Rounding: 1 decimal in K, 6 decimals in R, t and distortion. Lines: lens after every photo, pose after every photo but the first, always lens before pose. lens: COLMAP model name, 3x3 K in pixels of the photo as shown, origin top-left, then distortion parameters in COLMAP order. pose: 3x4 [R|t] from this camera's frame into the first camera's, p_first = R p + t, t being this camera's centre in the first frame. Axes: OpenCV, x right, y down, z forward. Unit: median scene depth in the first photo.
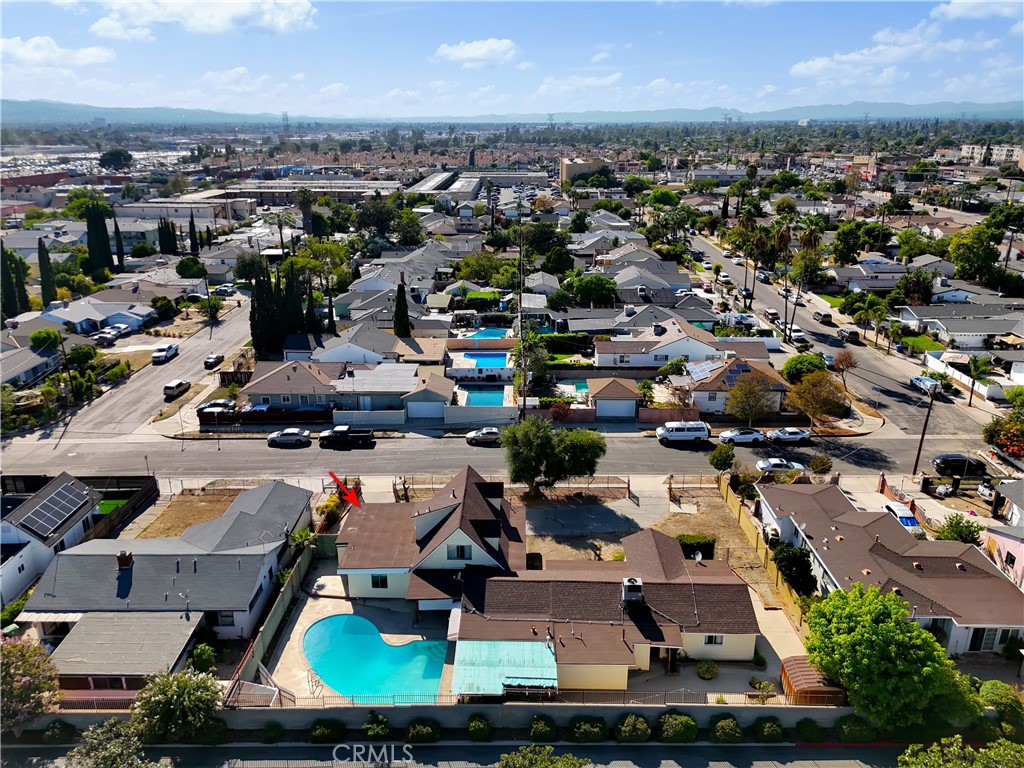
lens RADIAL K [[752.4, 0, 512.0], [0, 752.4, 384.0], [0, 0, 1]] dist [0.055117, -0.004100]
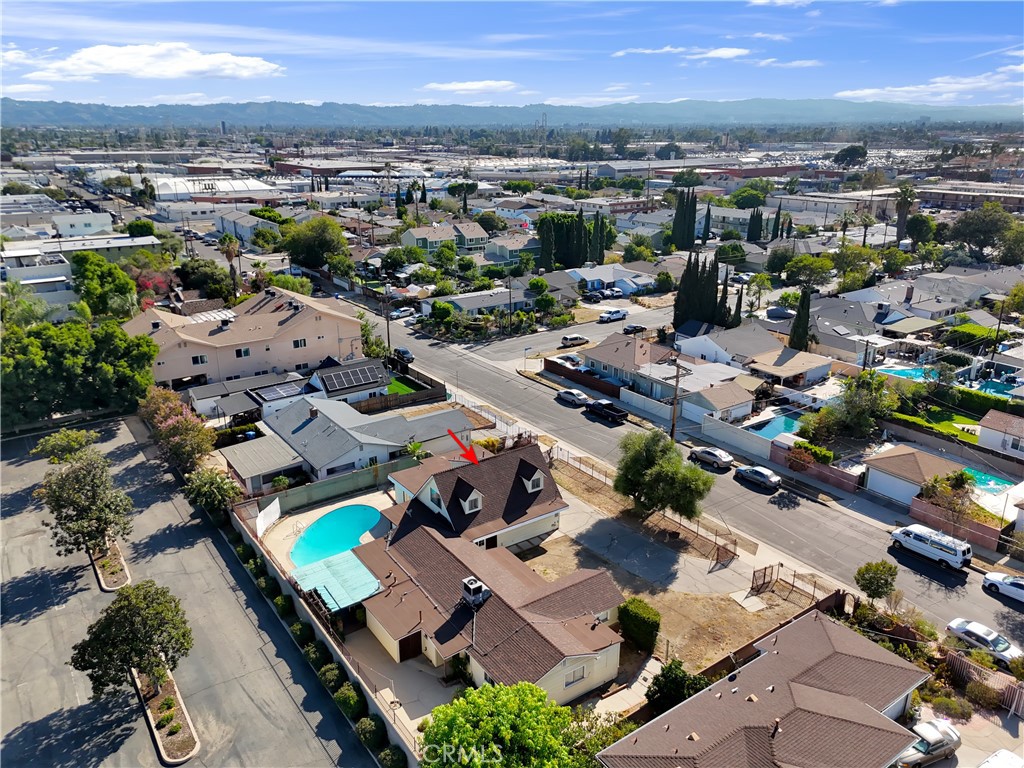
lens RADIAL K [[752.4, 0, 512.0], [0, 752.4, 384.0], [0, 0, 1]] dist [0.055117, -0.004100]
pose [[0.583841, 0.265465, -0.767240, 0.467651], [-0.264365, 0.955689, 0.129497, -0.063080], [0.767620, 0.127225, 0.628151, 0.222777]]
